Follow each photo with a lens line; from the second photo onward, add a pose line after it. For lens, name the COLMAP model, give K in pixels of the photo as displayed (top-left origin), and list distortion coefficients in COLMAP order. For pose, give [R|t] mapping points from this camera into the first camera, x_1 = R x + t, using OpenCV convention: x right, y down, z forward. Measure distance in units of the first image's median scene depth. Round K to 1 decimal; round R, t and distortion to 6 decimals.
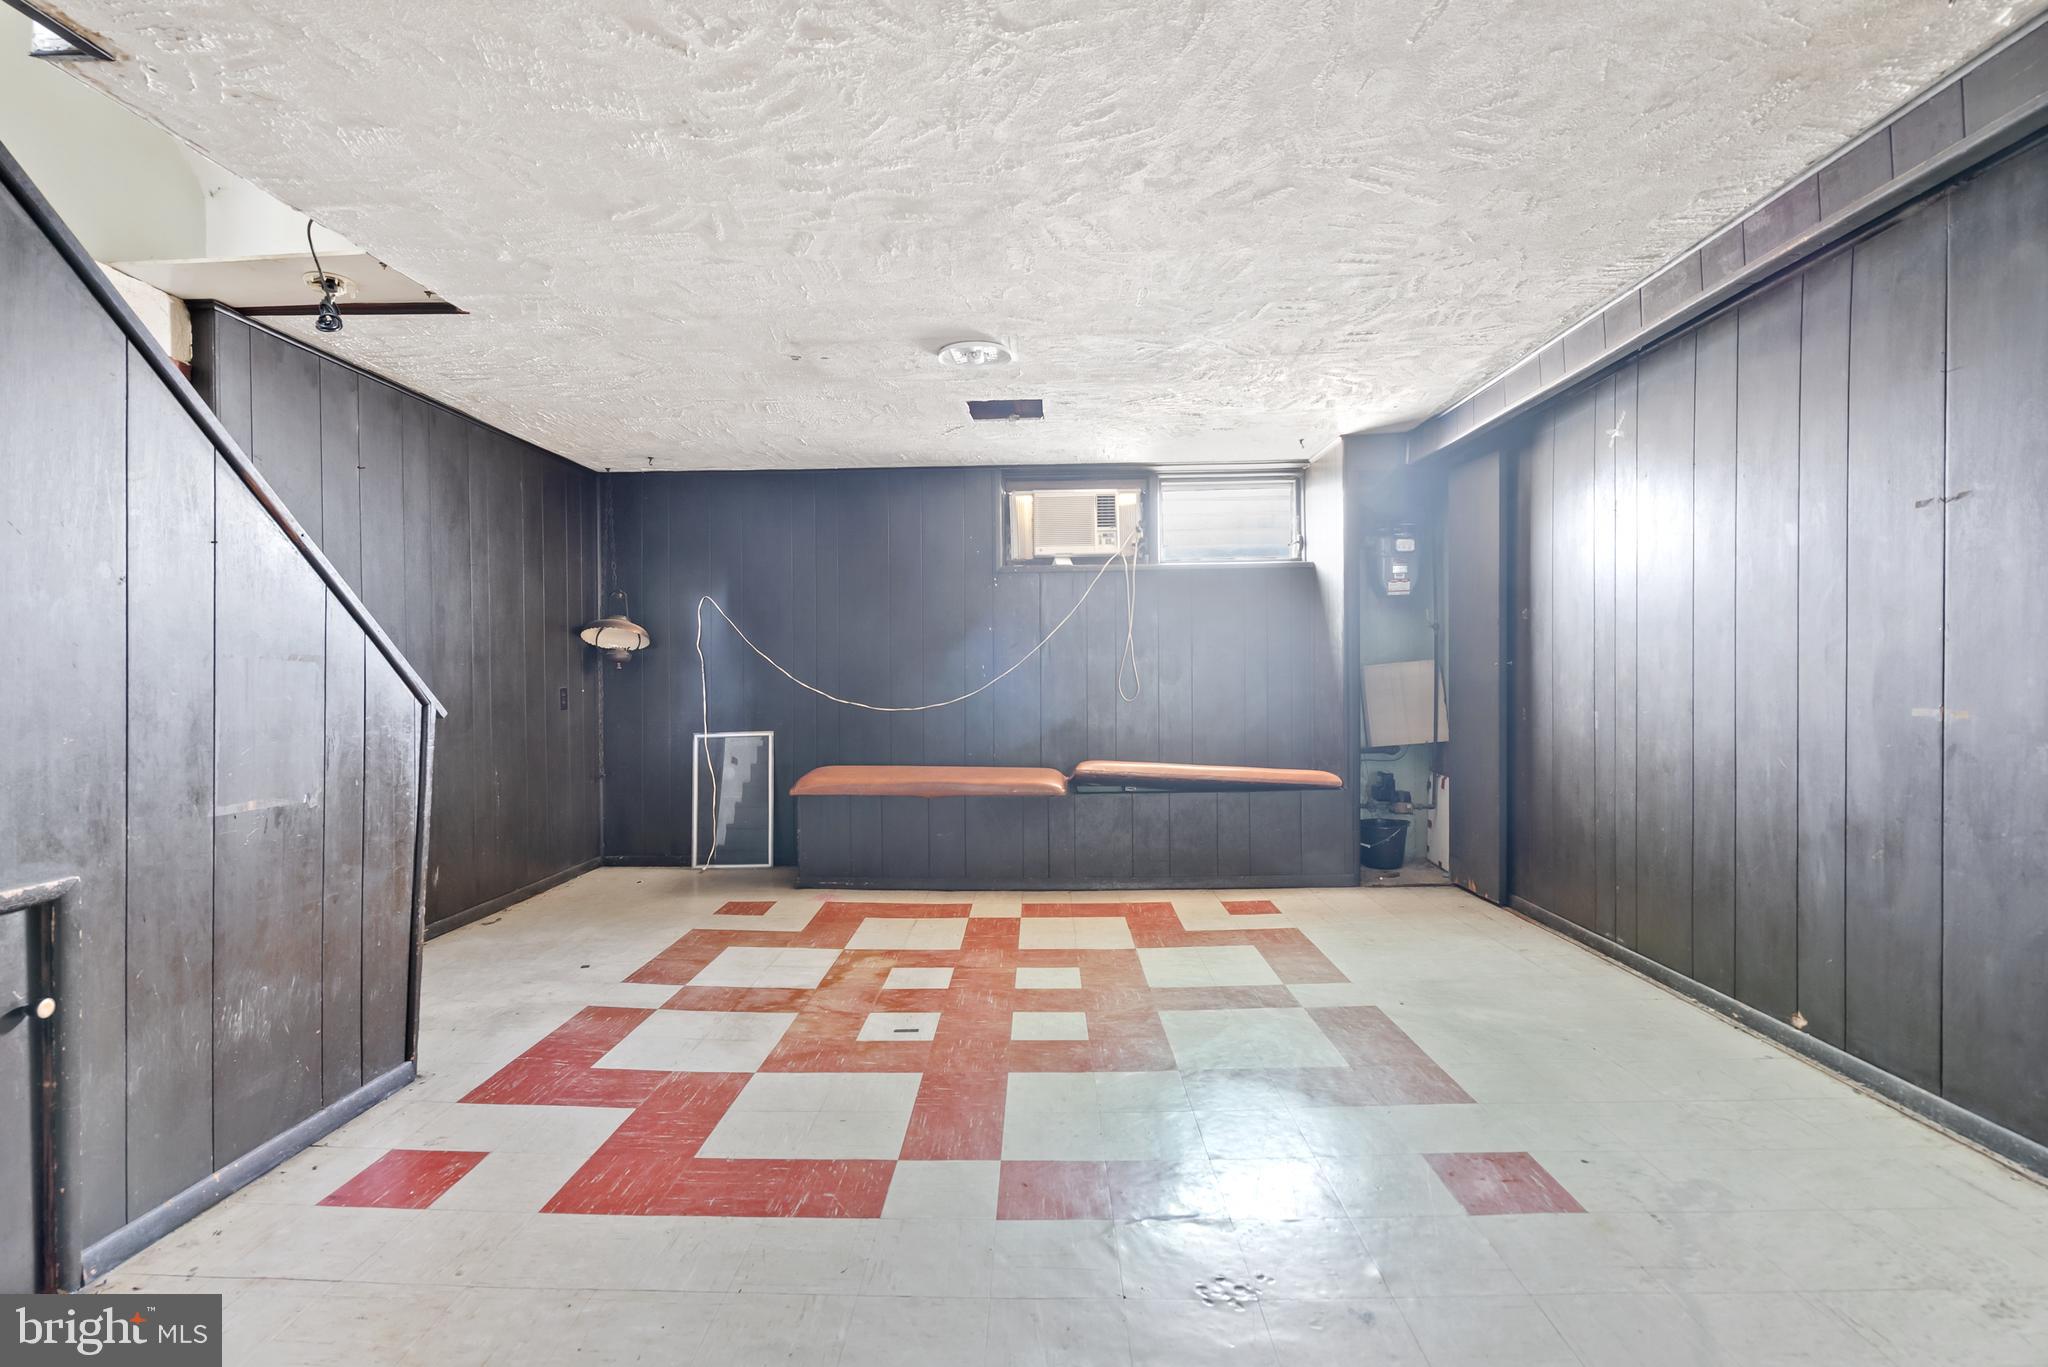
lens RADIAL K [[956.2, 0, 1016.1], [0, 956.2, 673.6], [0, 0, 1]] dist [-0.008577, 0.005195]
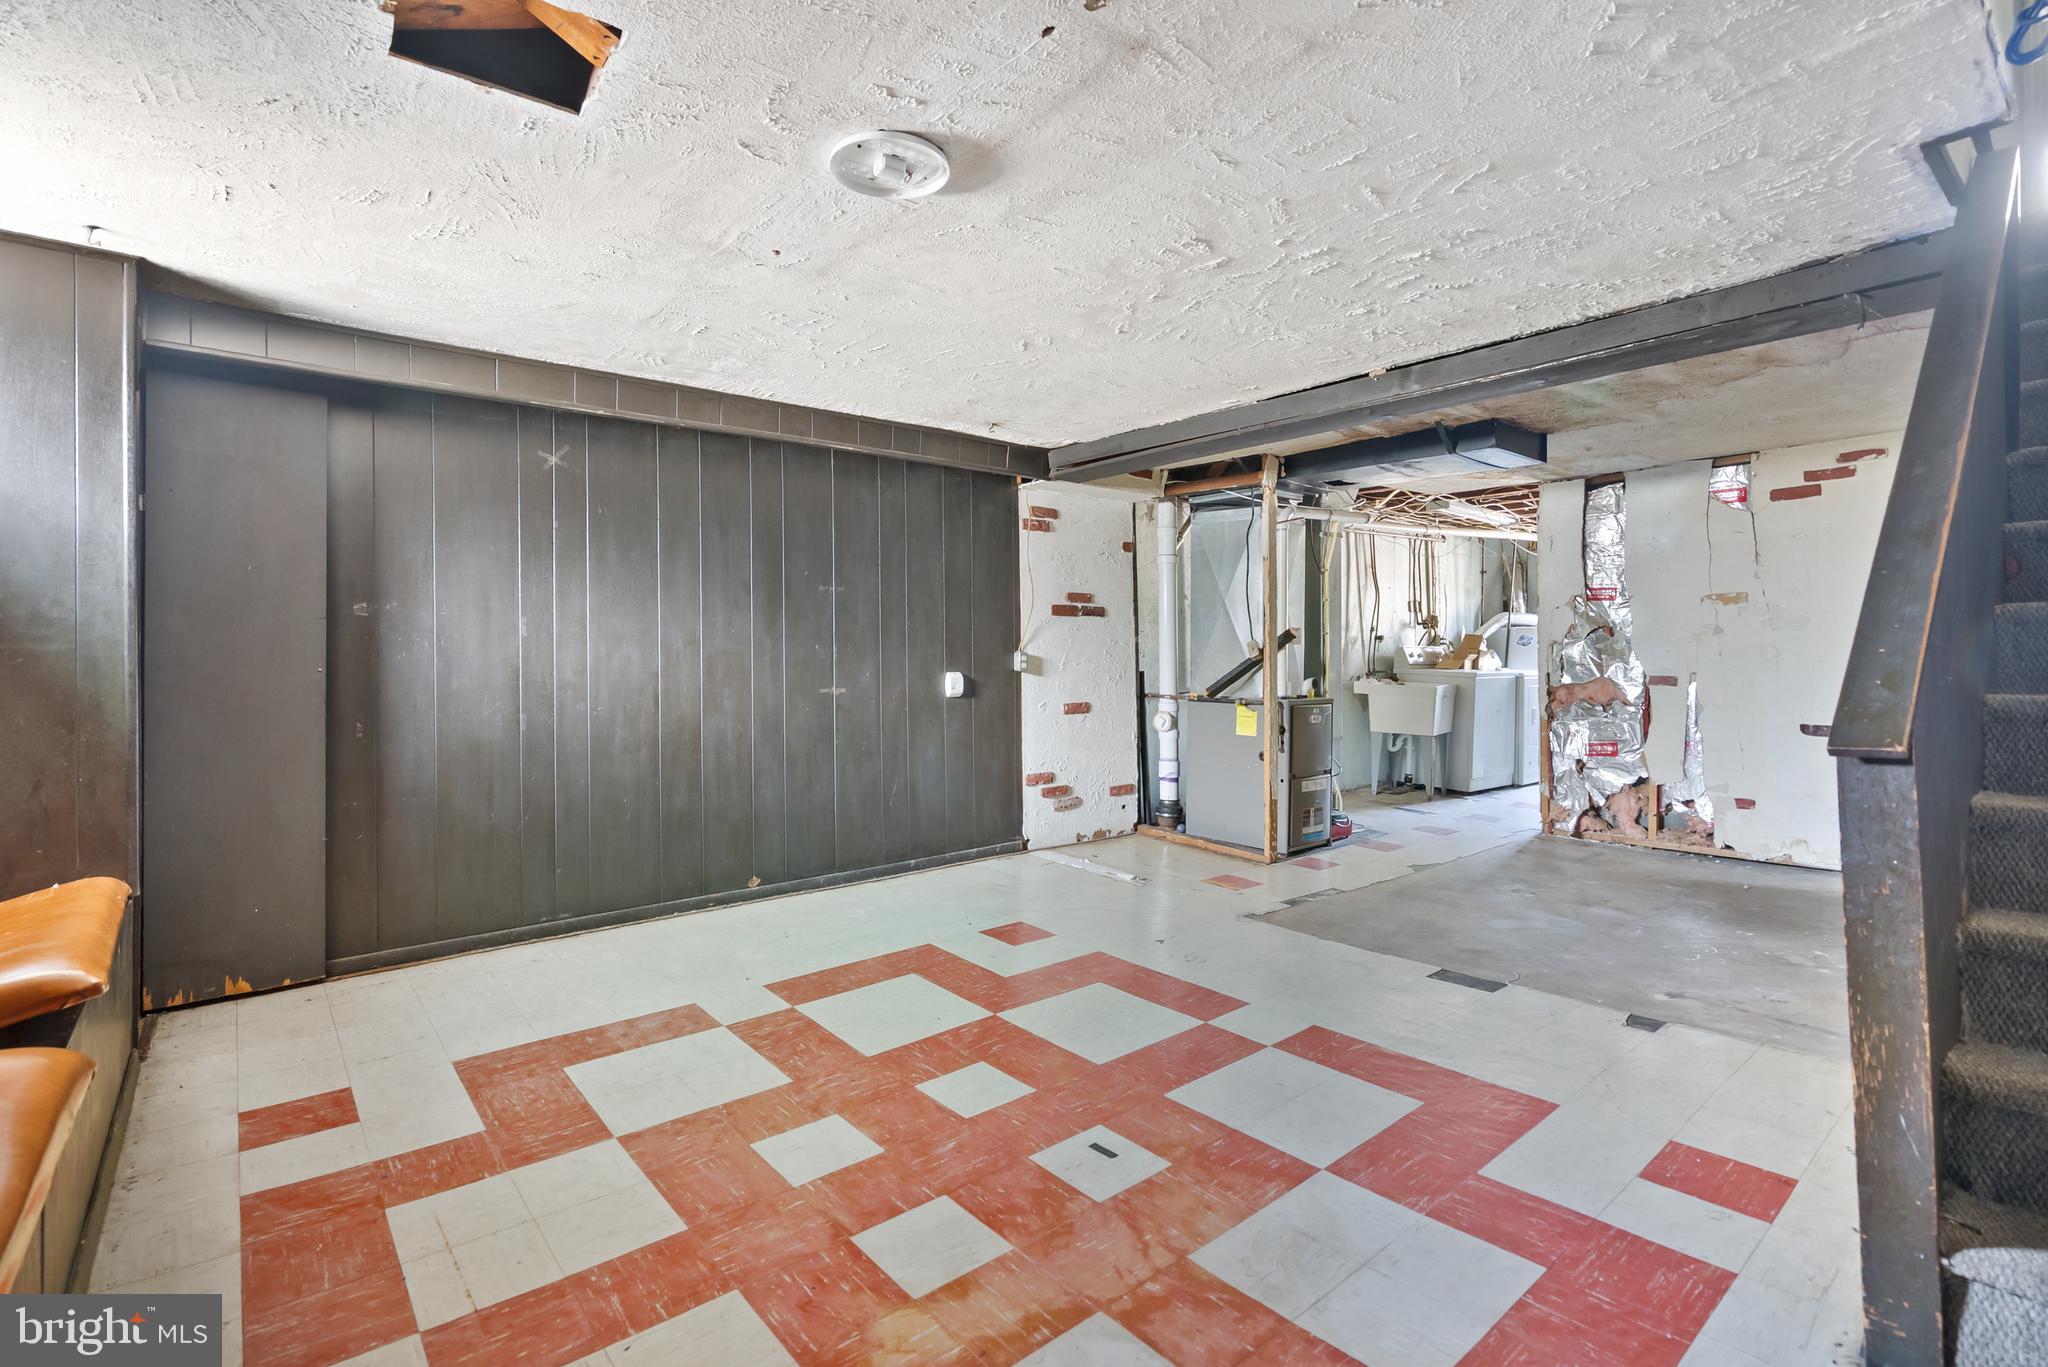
lens RADIAL K [[956.2, 0, 1014.6], [0, 956.2, 669.5], [0, 0, 1]] dist [-0.008577, 0.005195]
pose [[-0.667677, 0.003044, 0.744445, -0.628490], [0.017023, 0.999793, 0.011180, -0.012963], [-0.744256, 0.020137, -0.667590, 1.547738]]
